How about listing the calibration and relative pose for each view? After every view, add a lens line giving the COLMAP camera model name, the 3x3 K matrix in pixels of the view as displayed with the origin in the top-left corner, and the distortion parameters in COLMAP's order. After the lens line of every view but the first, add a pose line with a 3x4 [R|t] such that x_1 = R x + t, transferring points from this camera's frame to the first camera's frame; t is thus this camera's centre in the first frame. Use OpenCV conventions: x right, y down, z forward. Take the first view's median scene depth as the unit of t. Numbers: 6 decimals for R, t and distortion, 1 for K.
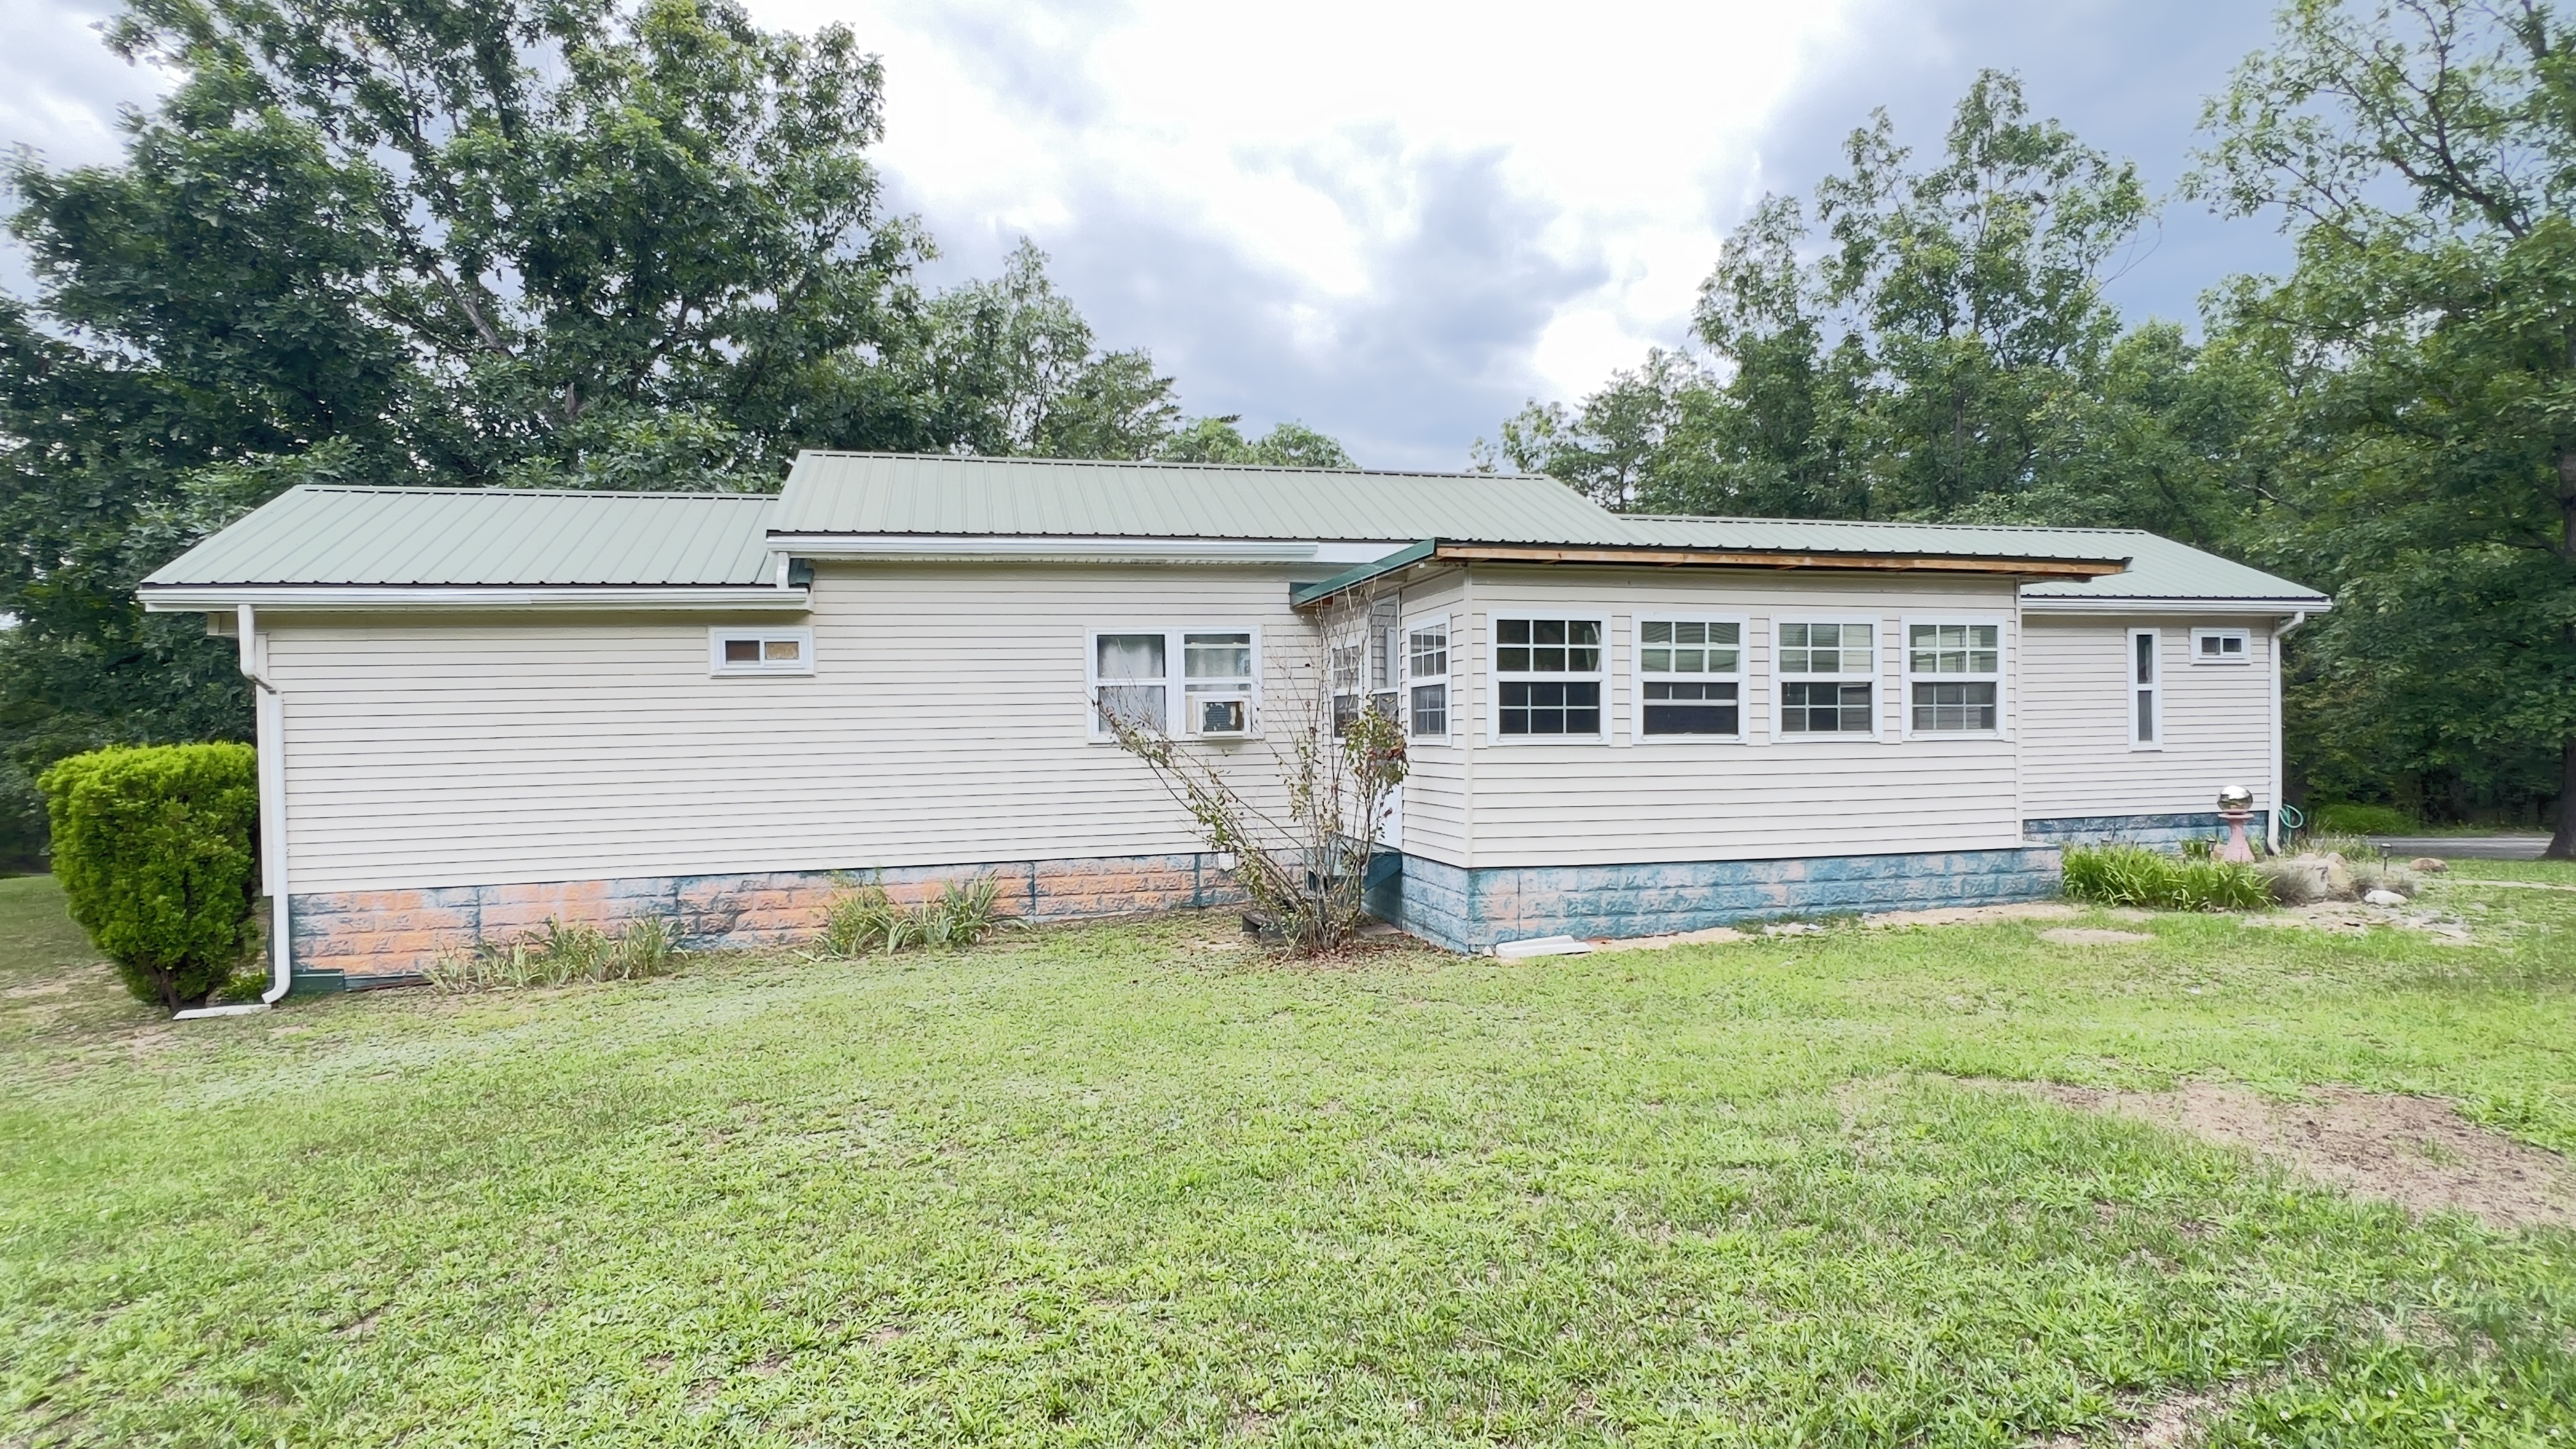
lens RADIAL K [[1296.9, 0, 1316.7], [0, 1296.9, 705.6], [0, 0, 1]] dist [-0.001683, -0.000021]
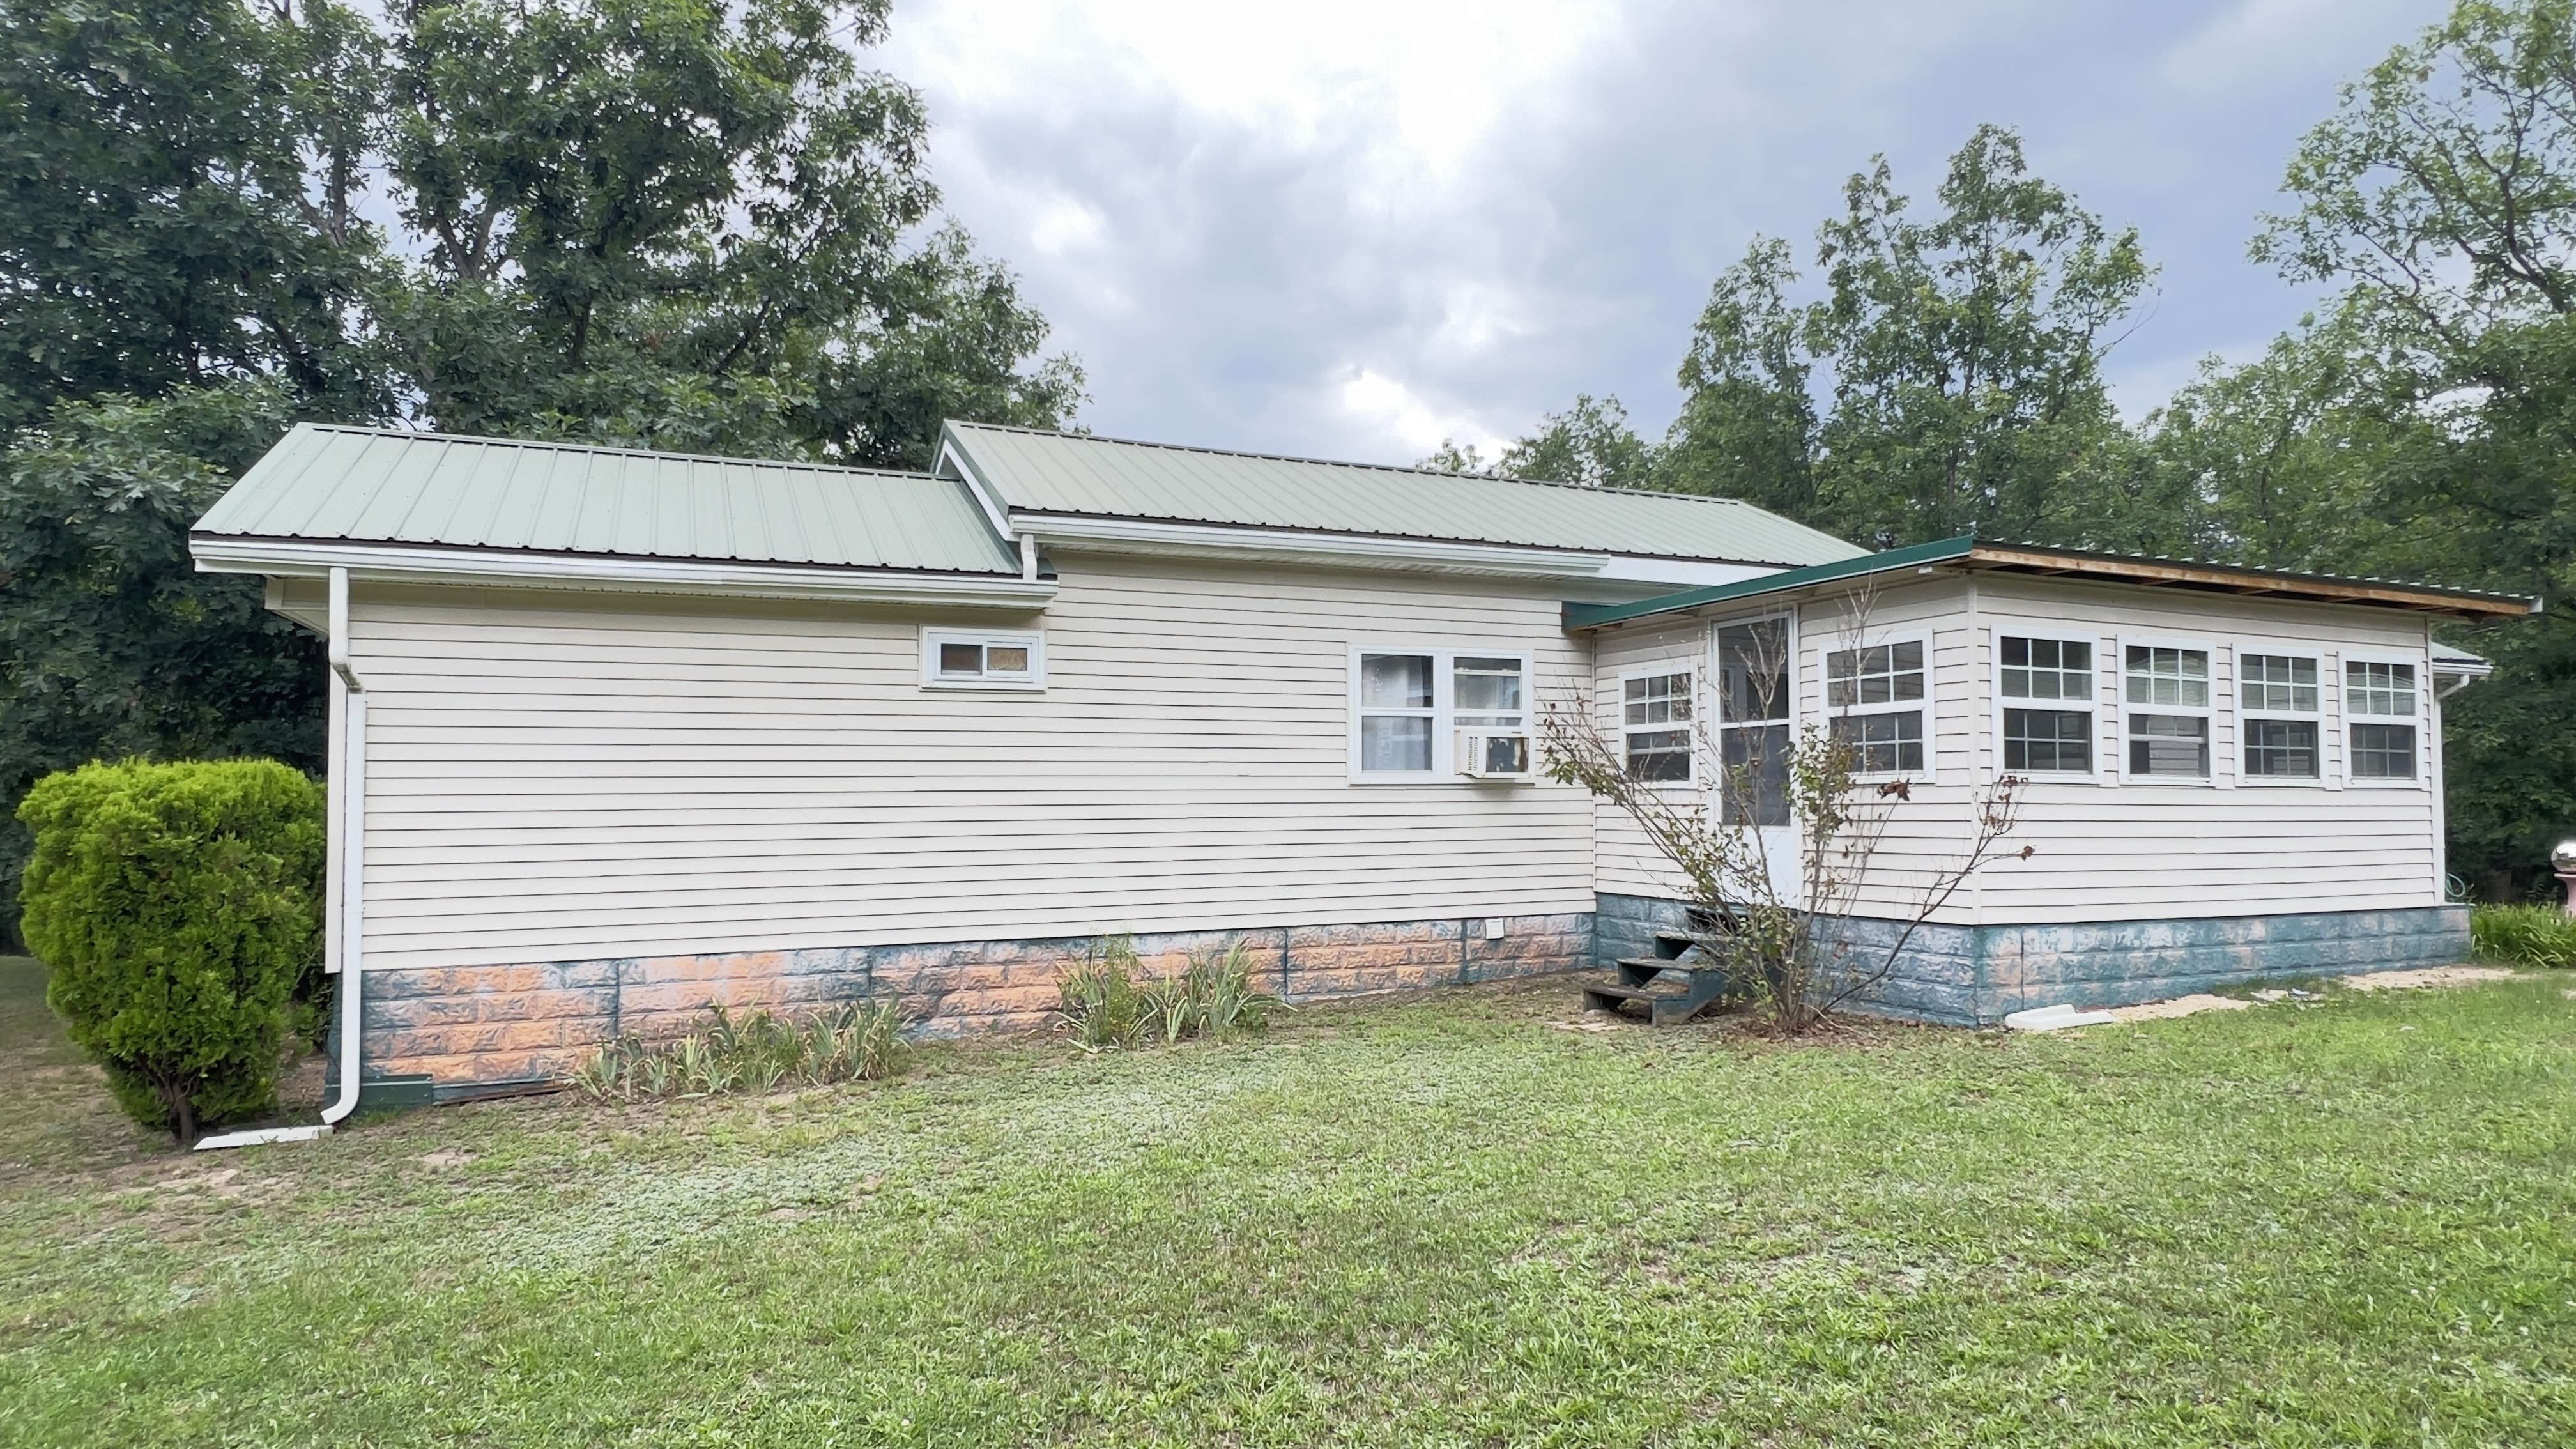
lens RADIAL K [[1427.4, 0, 1278.4], [0, 1427.4, 714.2], [0, 0, 1]] dist [-0.001271, -0.000466]
pose [[0.985934, 0.023005, 0.165547, -0.397481], [-0.014857, 0.998624, -0.050285, 0.032797], [-0.166476, 0.047118, 0.984919, 0.116602]]
